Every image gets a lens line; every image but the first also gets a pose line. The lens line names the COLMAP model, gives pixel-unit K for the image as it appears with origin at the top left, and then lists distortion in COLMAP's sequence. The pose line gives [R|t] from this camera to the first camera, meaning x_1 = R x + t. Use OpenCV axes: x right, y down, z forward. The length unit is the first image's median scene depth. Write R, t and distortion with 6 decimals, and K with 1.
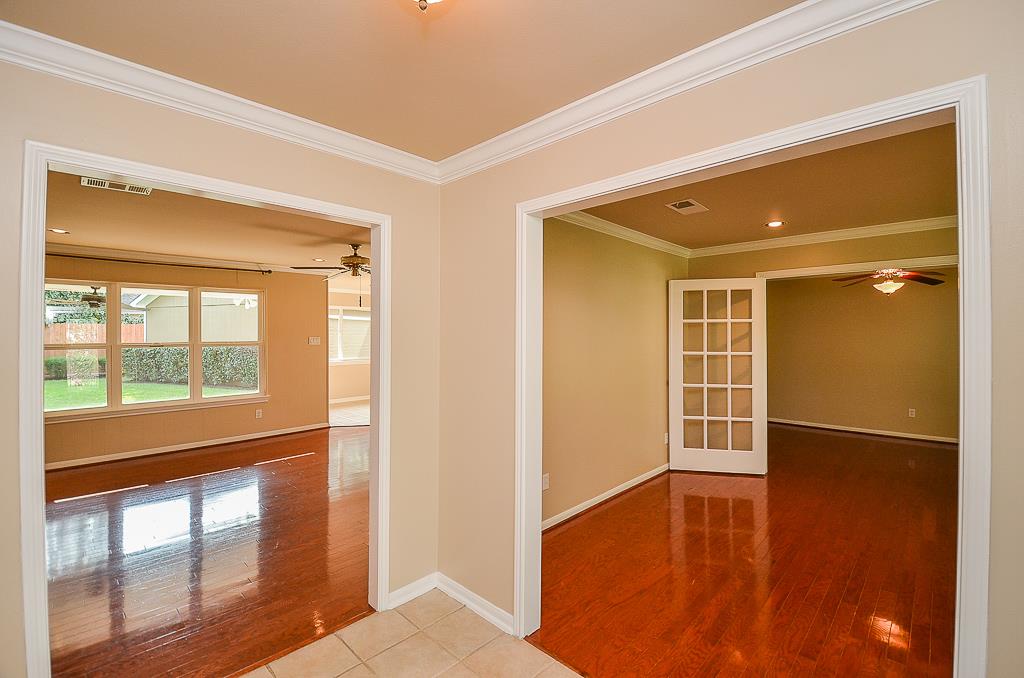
lens RADIAL K [[451.2, 0, 509.7], [0, 451.2, 334.7], [0, 0, 1]] dist [-0.004681, -0.004980]
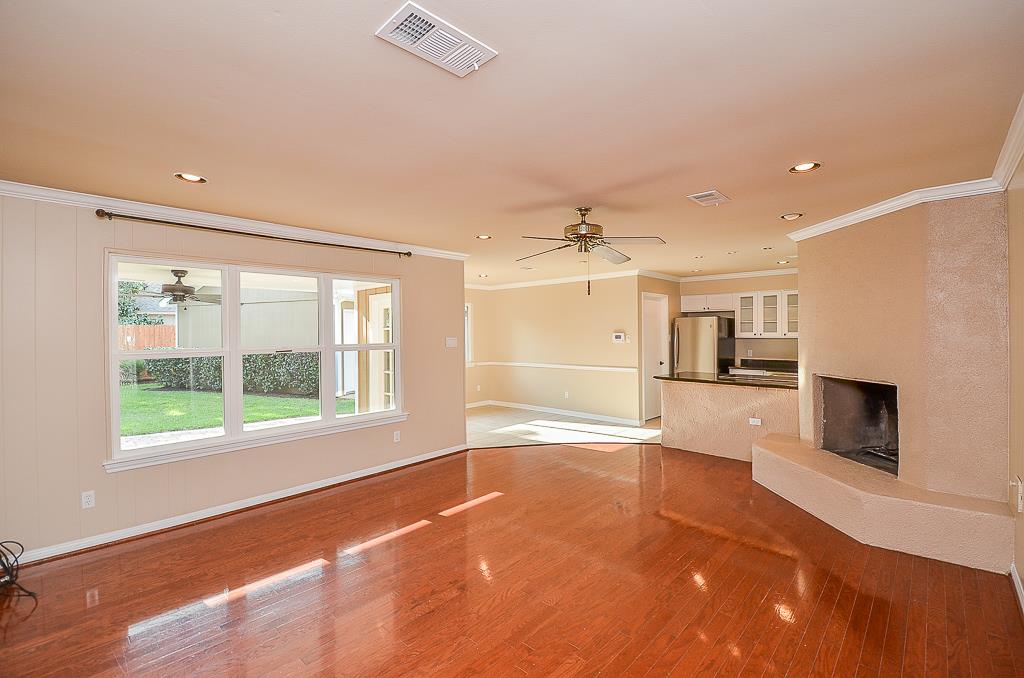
lens RADIAL K [[451.2, 0, 514.3], [0, 451.2, 333.0], [0, 0, 1]] dist [-0.004681, -0.004980]
pose [[0.999831, -0.006956, 0.017001, -0.364319], [0.006989, 0.999974, -0.001919, -0.000382], [-0.016987, 0.002037, 0.999854, 0.217524]]
